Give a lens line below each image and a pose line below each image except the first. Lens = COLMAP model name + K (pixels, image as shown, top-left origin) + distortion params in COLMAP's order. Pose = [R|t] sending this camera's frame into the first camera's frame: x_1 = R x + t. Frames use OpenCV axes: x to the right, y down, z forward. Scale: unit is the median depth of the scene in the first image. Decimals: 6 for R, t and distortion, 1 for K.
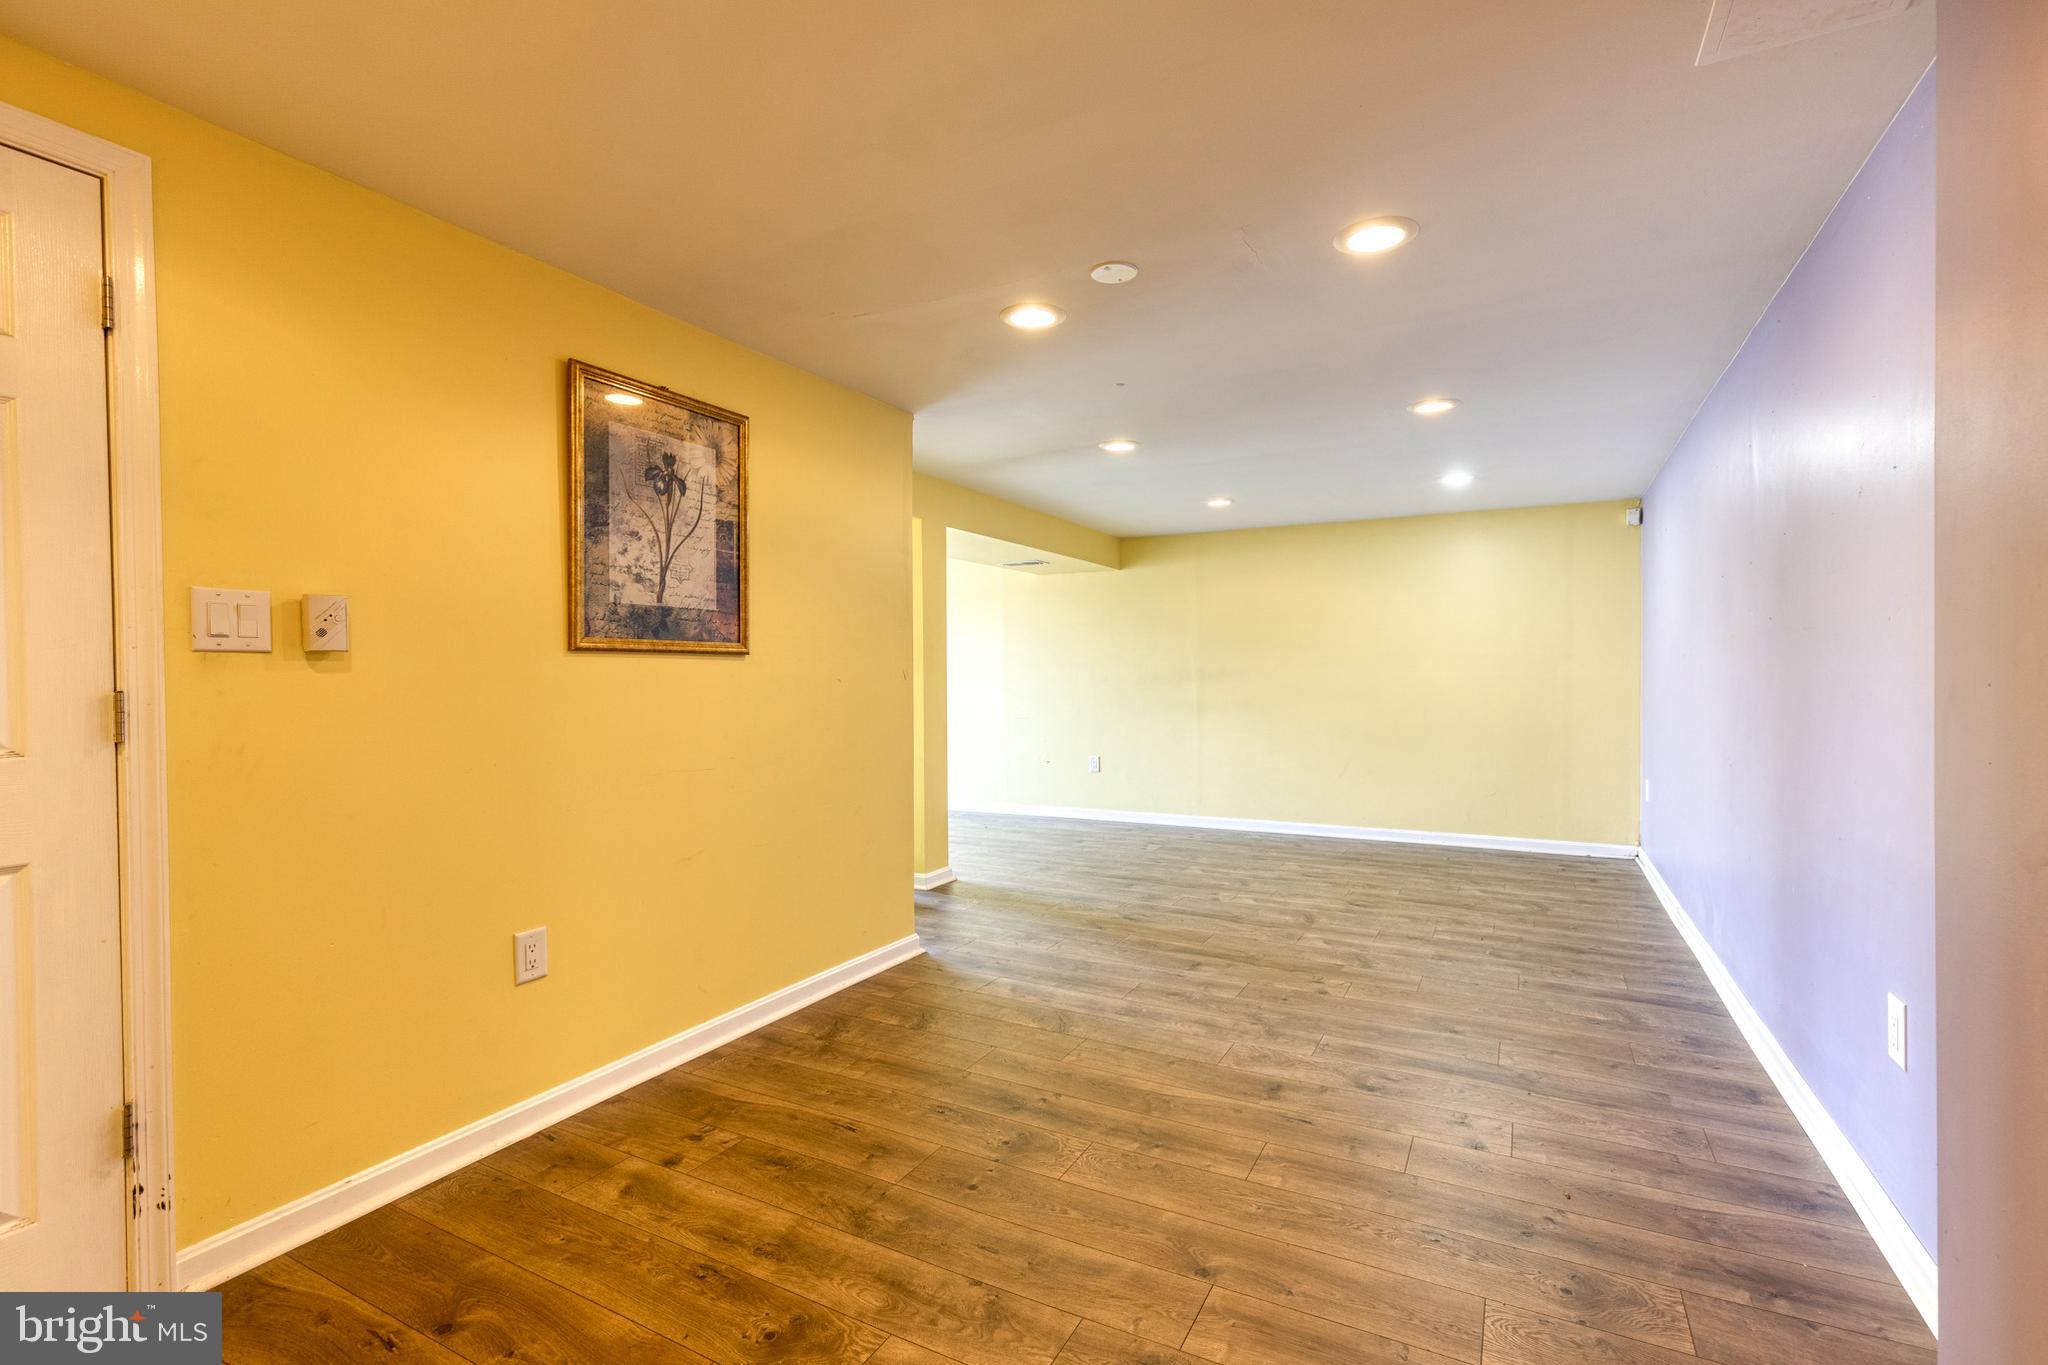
lens RADIAL K [[919.7, 0, 1035.6], [0, 919.7, 681.5], [0, 0, 1]] dist [0.010894, -0.000327]
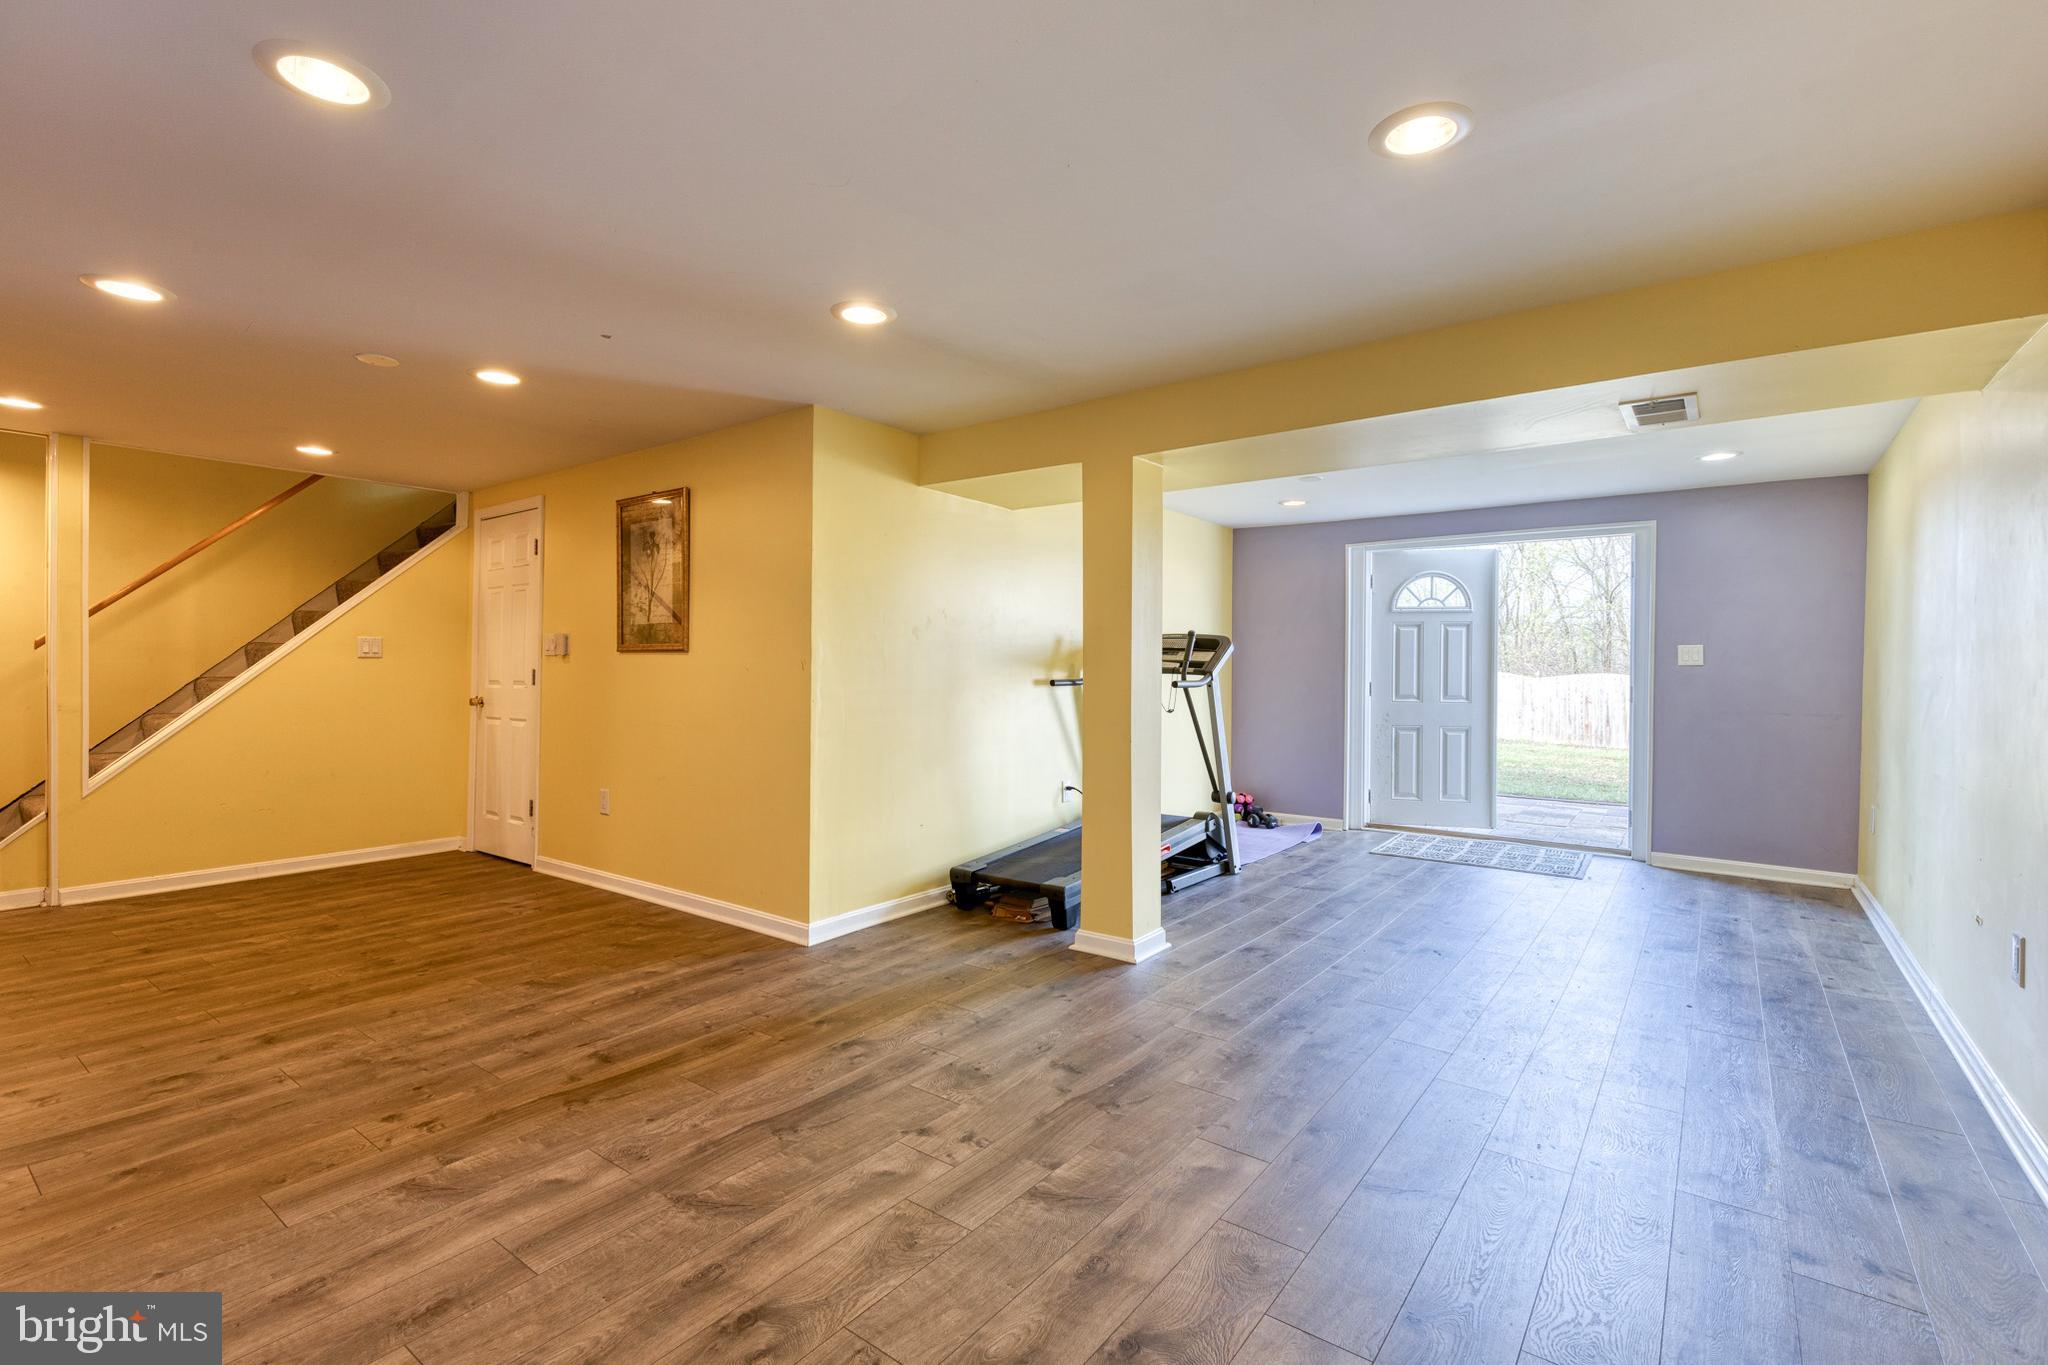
lens RADIAL K [[919.7, 0, 1035.6], [0, 919.7, 681.5], [0, 0, 1]] dist [0.010894, -0.000327]
pose [[-0.151093, 0.017101, -0.988372, 1.034347], [-0.010320, 0.999769, 0.018876, -0.014087], [0.988466, 0.013052, -0.150881, 1.767897]]
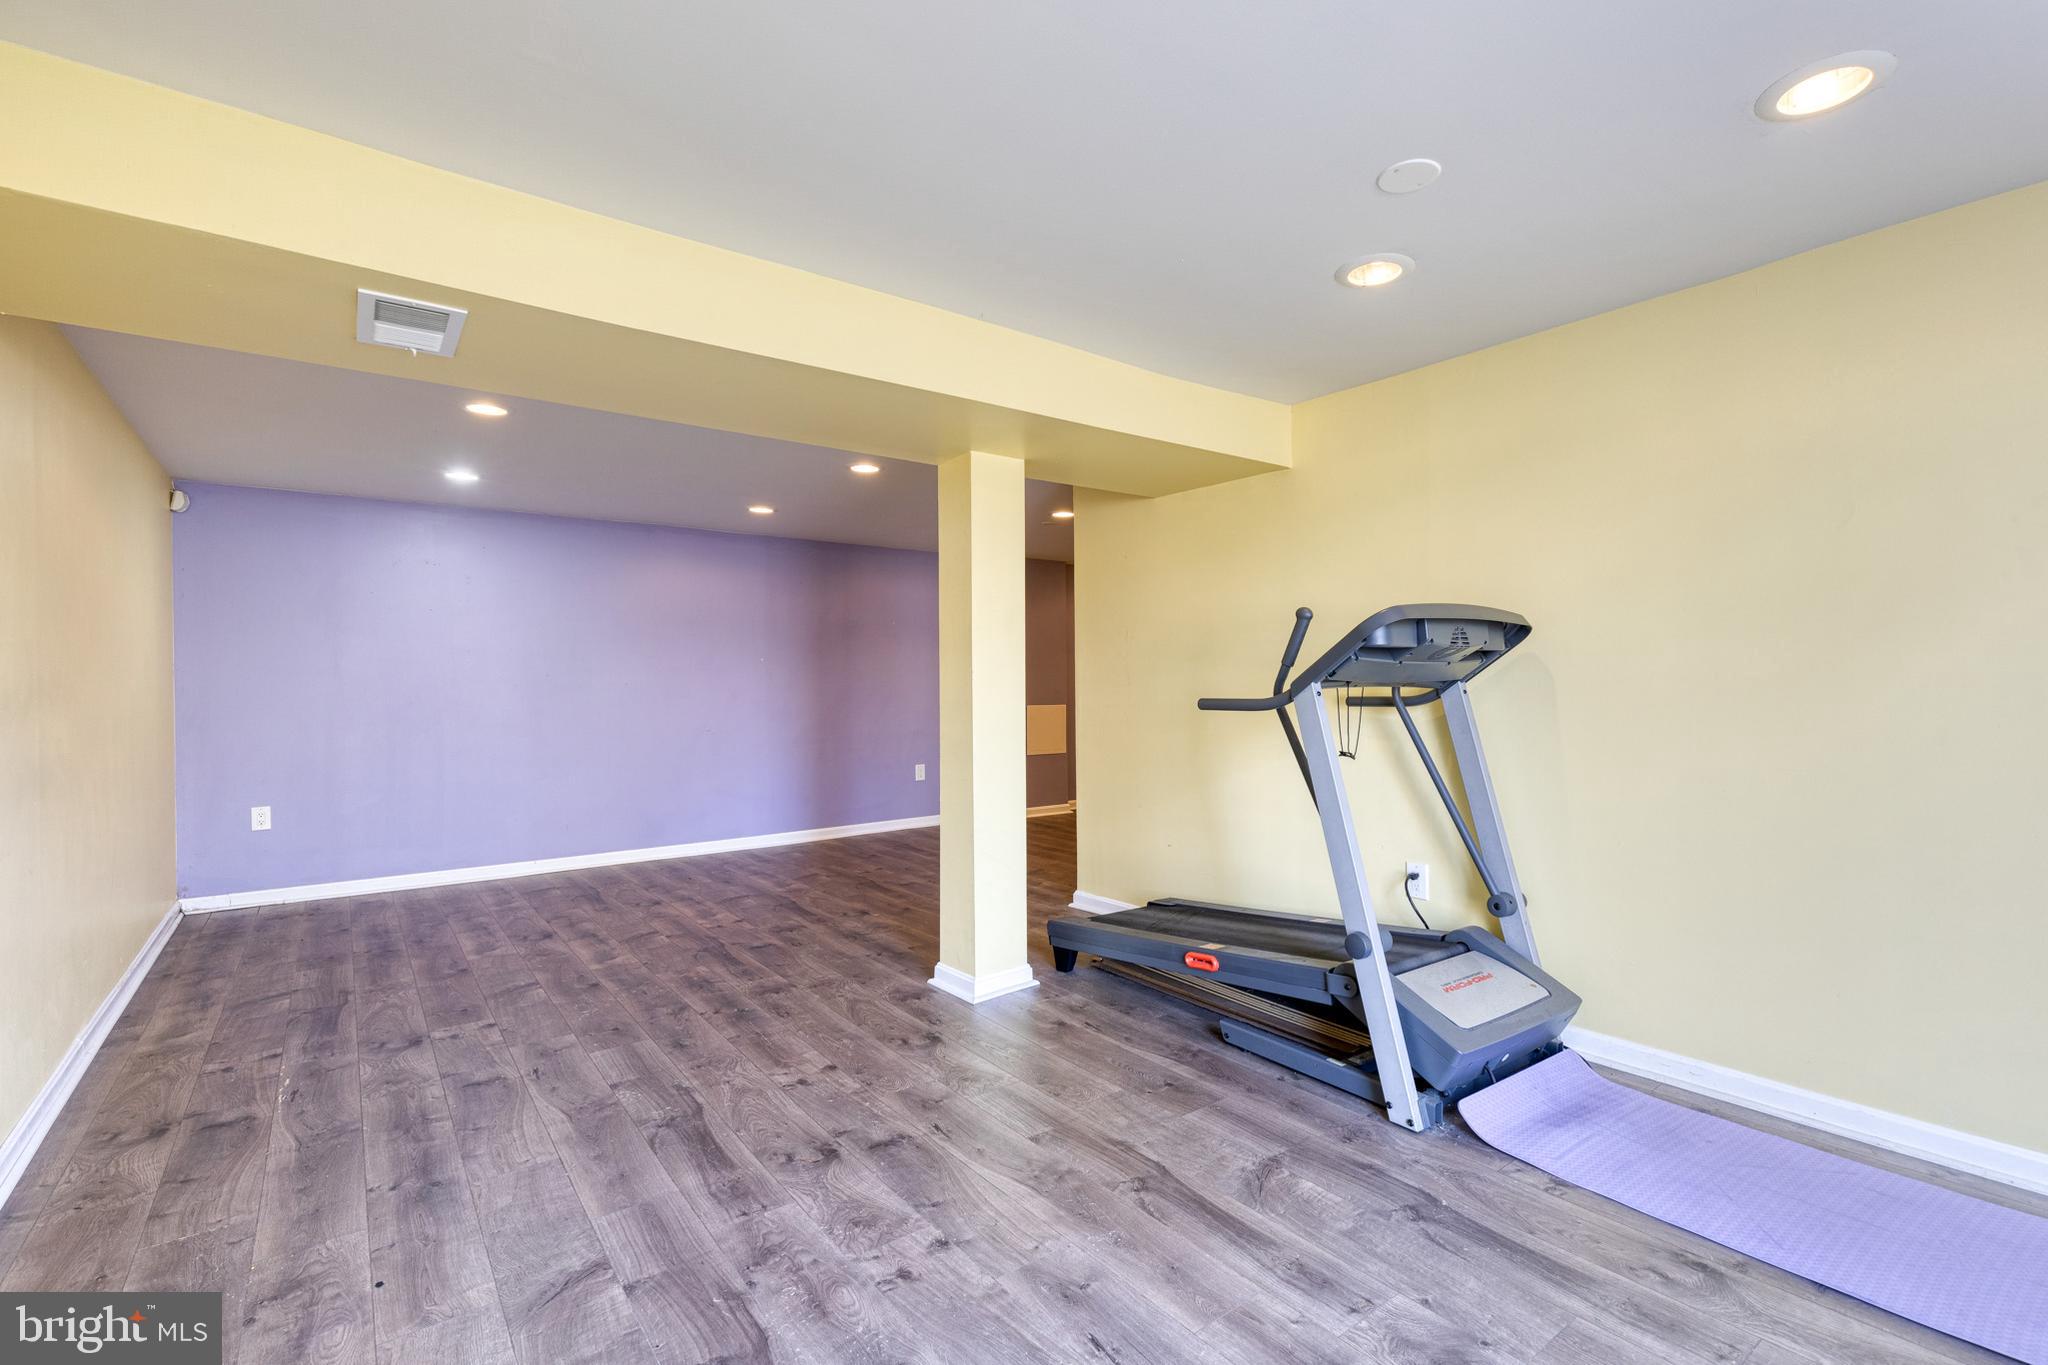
lens RADIAL K [[919.7, 0, 1035.6], [0, 919.7, 681.5], [0, 0, 1]] dist [0.010894, -0.000327]
pose [[-0.907060, 0.017001, 0.420659, 0.282730], [0.017282, 0.999846, -0.003144, -0.009894], [-0.420647, 0.004418, -0.907214, 2.164269]]
